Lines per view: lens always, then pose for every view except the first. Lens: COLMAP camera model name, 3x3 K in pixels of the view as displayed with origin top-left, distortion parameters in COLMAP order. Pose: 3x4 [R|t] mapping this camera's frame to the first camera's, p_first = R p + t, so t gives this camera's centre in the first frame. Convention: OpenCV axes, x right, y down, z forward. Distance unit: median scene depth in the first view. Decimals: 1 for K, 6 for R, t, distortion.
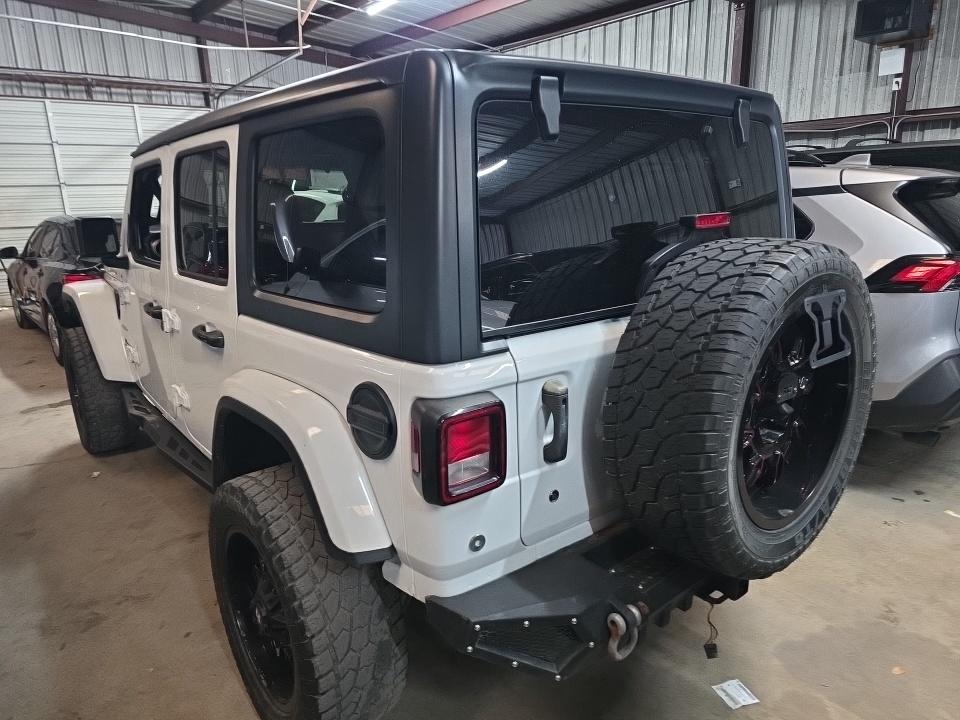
lens RADIAL K [[649.7, 0, 475.3], [0, 649.7, 356.1], [0, 0, 1]] dist [0.028527, -0.033420]
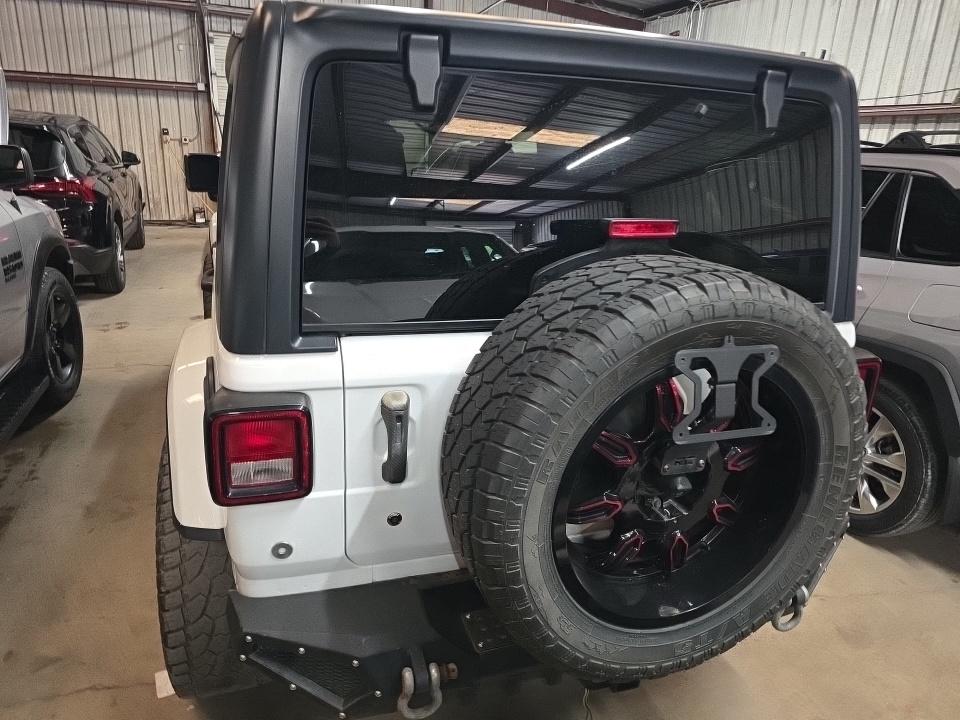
lens RADIAL K [[632.1, 0, 461.8], [0, 632.1, 355.3], [0, 0, 1]] dist [0.012600, 0.000038]
pose [[0.939508, 0.170806, -0.296901, 0.438233], [-0.153083, 0.984794, 0.082138, -0.093780], [0.306416, -0.031719, 0.951369, 0.216849]]
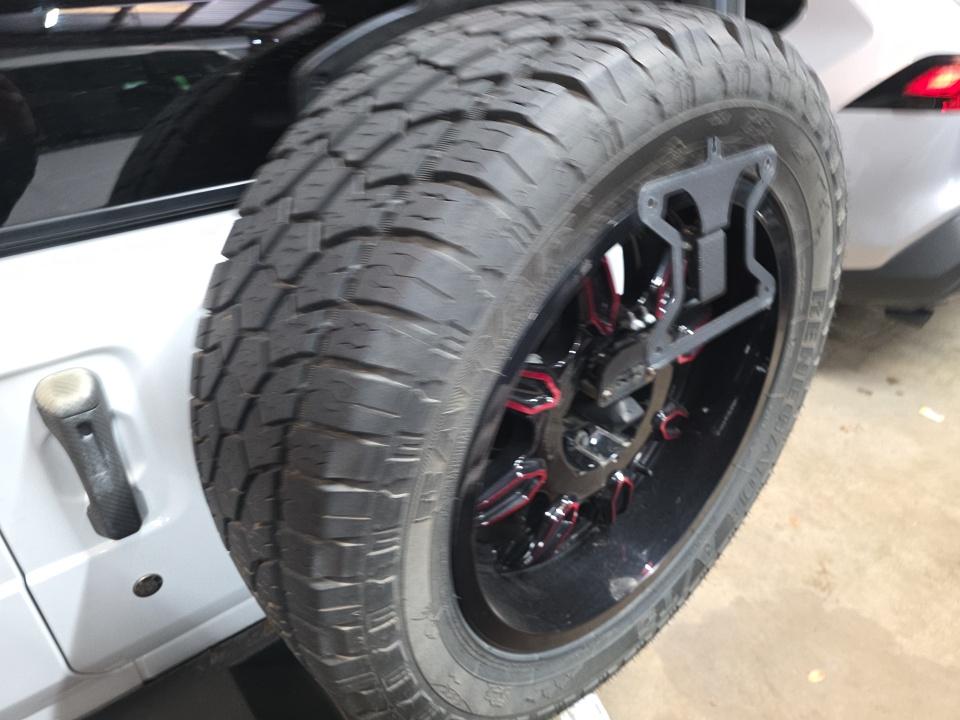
lens RADIAL K [[689.8, 0, 485.5], [0, 689.8, 375.1], [0, 0, 1]] dist [0.002434, -0.004557]
pose [[0.998808, -0.012876, 0.047092, 0.360450], [-0.001211, 0.957763, 0.287556, -0.087183], [-0.048806, -0.287271, 0.956605, 0.554066]]
